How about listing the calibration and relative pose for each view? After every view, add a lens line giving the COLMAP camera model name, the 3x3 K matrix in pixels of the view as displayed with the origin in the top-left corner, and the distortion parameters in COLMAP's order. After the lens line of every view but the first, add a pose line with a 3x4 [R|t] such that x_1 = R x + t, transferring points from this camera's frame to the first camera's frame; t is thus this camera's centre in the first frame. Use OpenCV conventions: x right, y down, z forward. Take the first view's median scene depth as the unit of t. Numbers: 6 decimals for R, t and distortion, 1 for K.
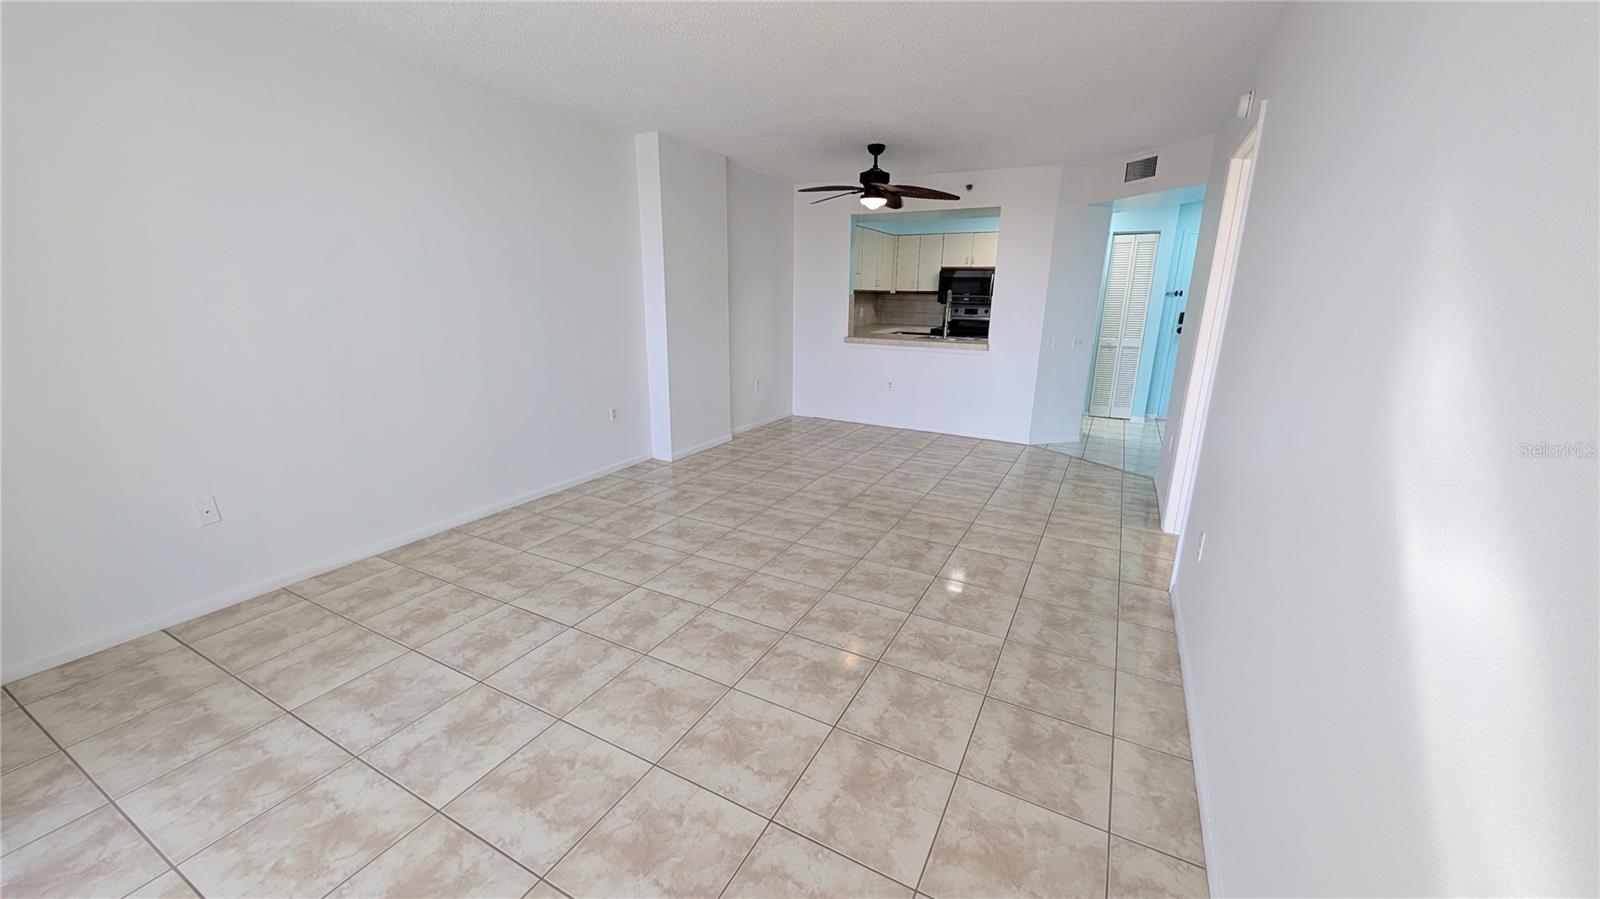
lens RADIAL K [[593.9, 0, 804.0], [0, 593.9, 452.7], [0, 0, 1]] dist [0.007080, -0.000063]
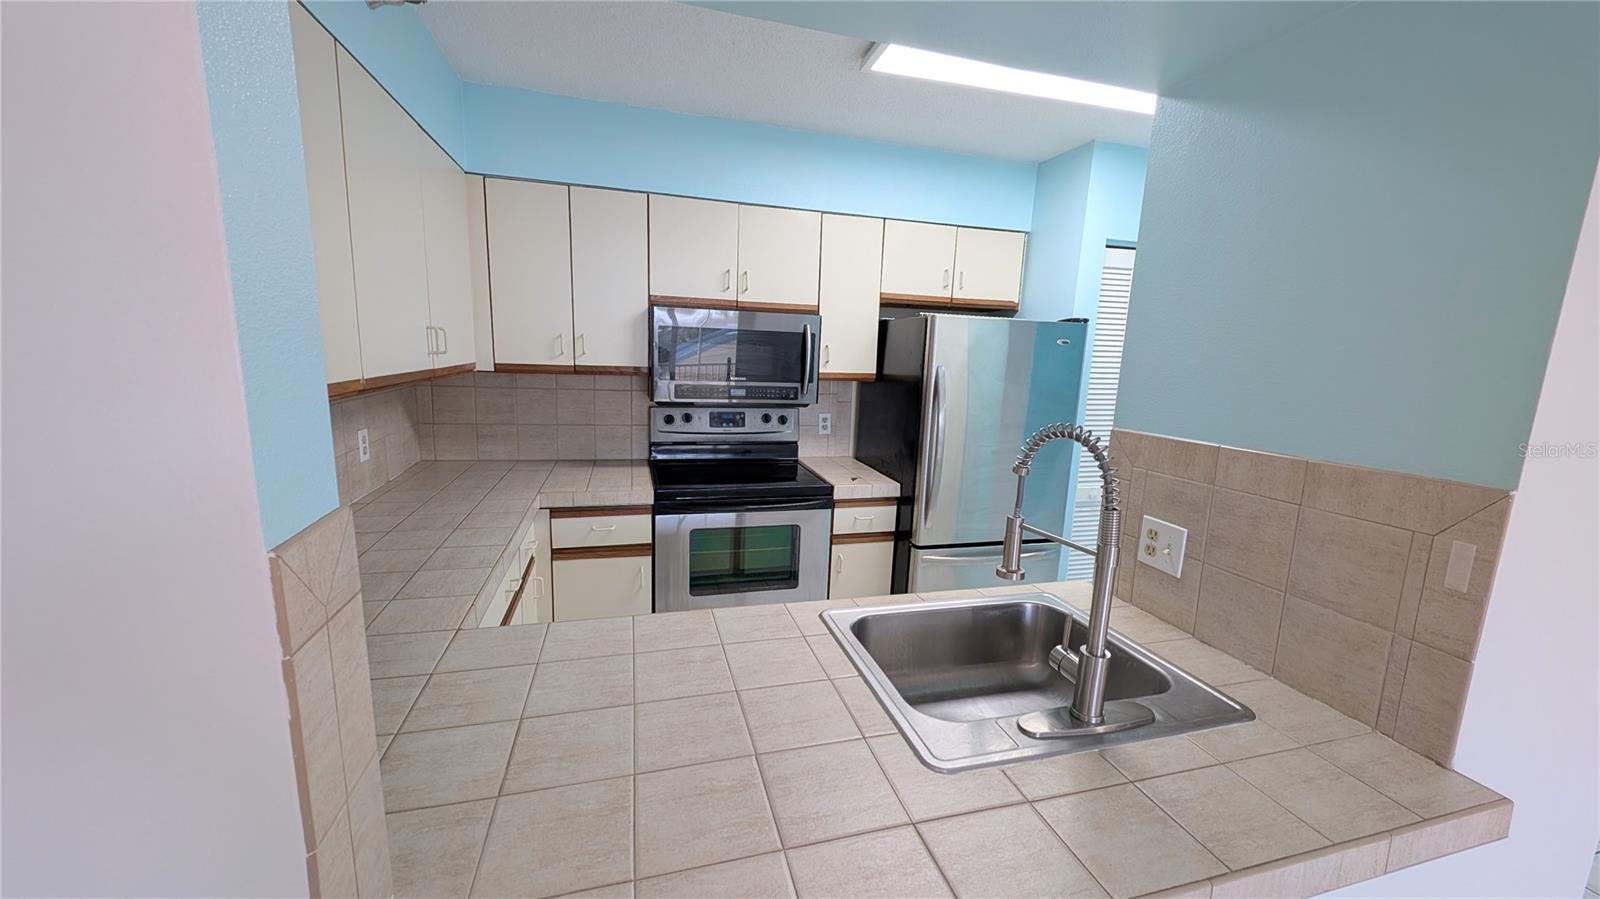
lens RADIAL K [[593.9, 0, 804.4], [0, 593.9, 448.5], [0, 0, 1]] dist [0.007080, -0.000063]
pose [[0.718543, -0.102029, 0.687957, 0.058484], [0.164762, 0.985994, -0.025858, -0.202459], [-0.675684, 0.131929, 0.725290, 0.702401]]
